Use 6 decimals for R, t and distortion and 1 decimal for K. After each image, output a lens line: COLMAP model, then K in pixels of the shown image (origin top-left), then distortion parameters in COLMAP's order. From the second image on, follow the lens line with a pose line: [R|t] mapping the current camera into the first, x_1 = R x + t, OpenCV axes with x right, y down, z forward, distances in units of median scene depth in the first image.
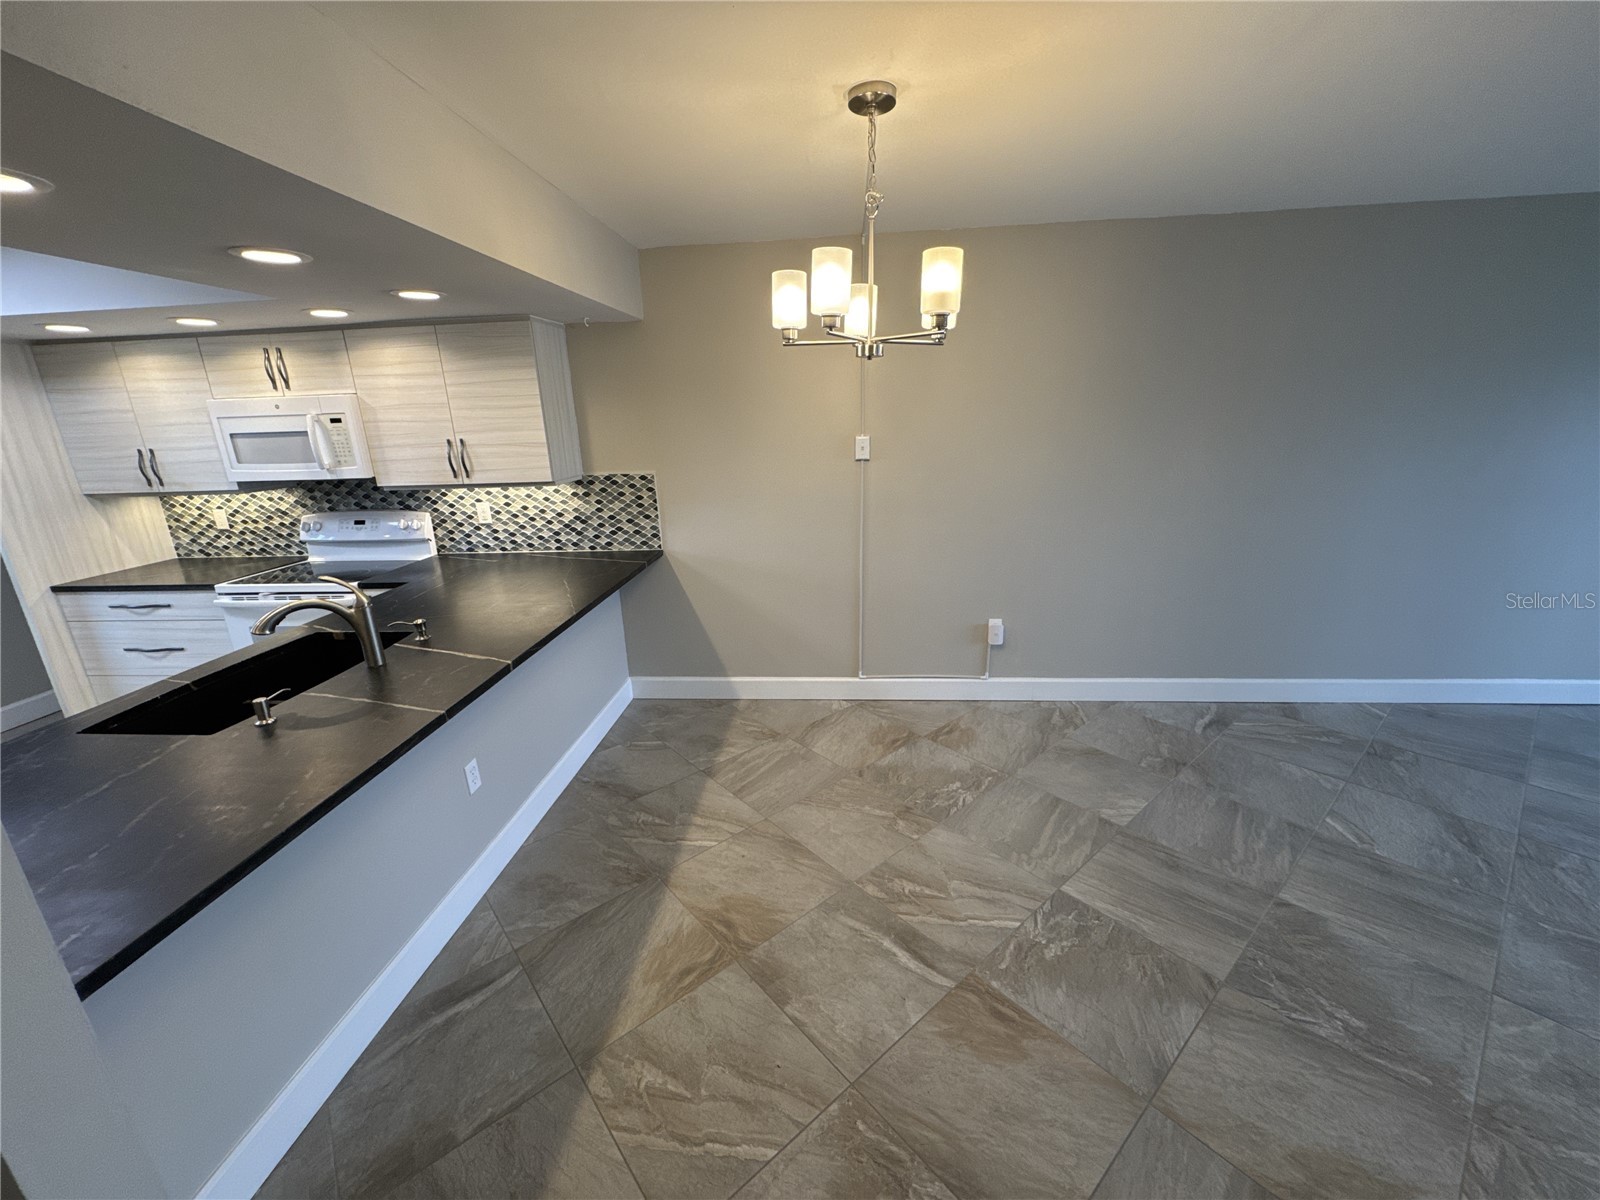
lens RADIAL K [[654.4, 0, 806.6], [0, 654.4, 601.8], [0, 0, 1]] dist [-0.000635, 0.000176]
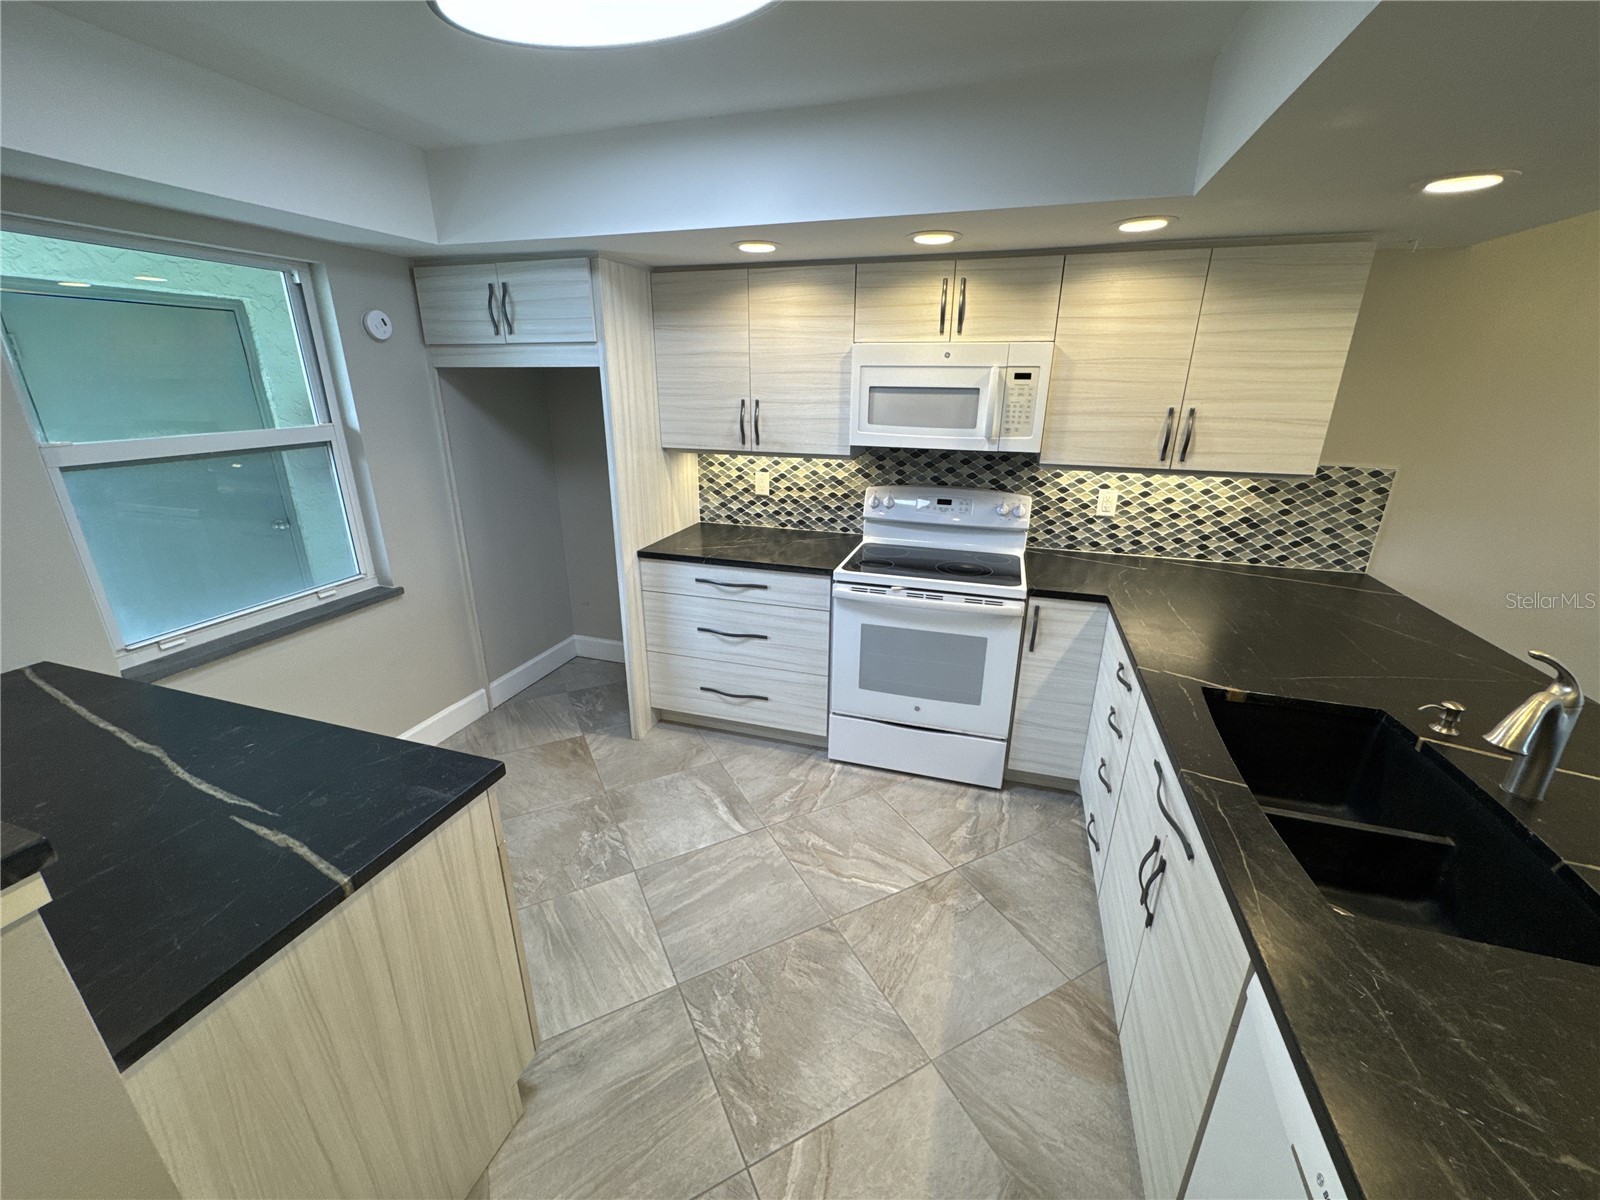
lens RADIAL K [[654.4, 0, 776.4], [0, 654.4, 609.1], [0, 0, 1]] dist [-0.000635, 0.000176]
pose [[0.972091, 0.115235, -0.204352, -0.704783], [-0.101719, 0.991945, 0.075494, -0.028581], [0.211405, -0.052601, 0.975982, 0.146817]]
